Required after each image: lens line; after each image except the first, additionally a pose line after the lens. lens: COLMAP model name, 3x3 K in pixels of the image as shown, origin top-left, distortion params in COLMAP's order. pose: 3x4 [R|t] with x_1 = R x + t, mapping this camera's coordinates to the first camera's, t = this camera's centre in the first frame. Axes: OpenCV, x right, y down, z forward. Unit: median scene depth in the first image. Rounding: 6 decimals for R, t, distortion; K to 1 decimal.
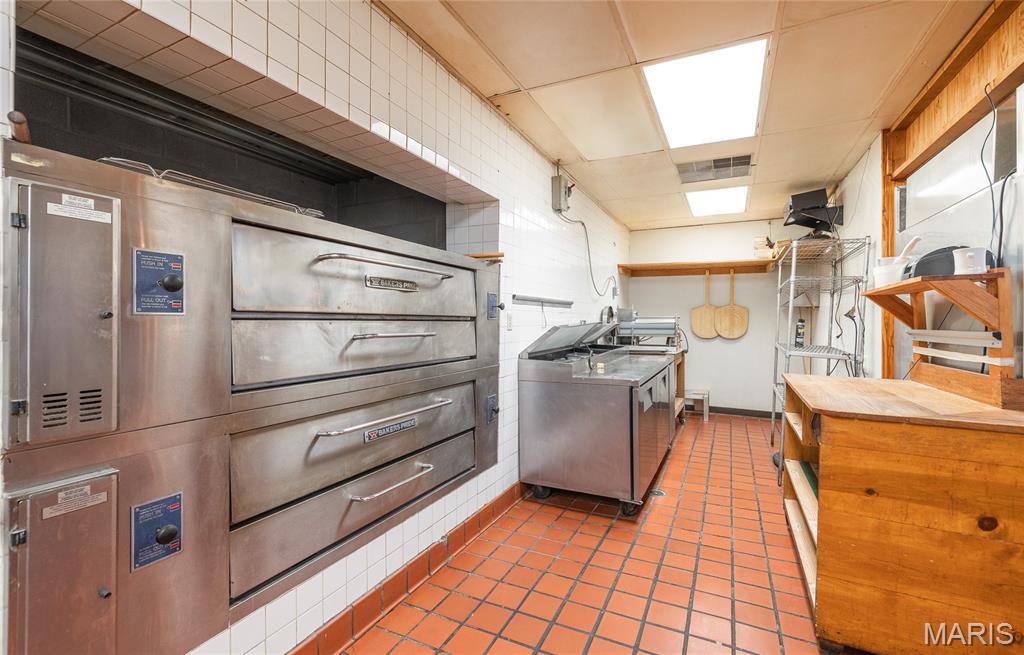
lens RADIAL K [[439.9, 0, 511.9], [0, 439.9, 321.2], [0, 0, 1]] dist [-0.000824, 0.000000]
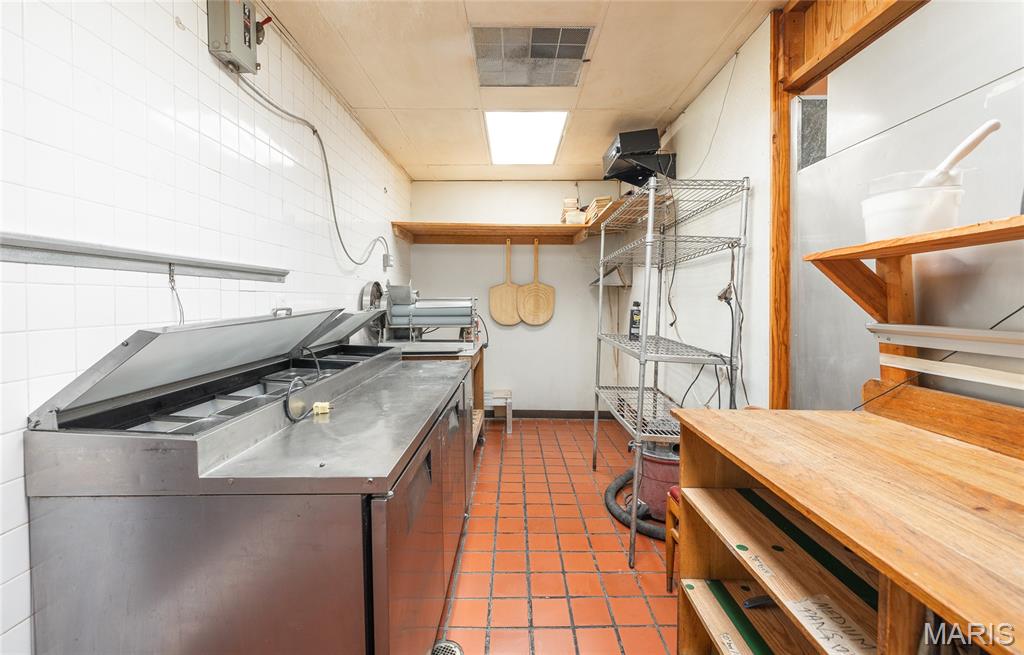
lens RADIAL K [[439.9, 0, 511.9], [0, 439.9, 321.2], [0, 0, 1]] dist [-0.000824, 0.000000]
pose [[0.898460, -0.024266, 0.438384, 0.134103], [0.004295, 0.998910, 0.046489, -0.006199], [-0.439034, -0.039886, 0.897585, 0.376704]]
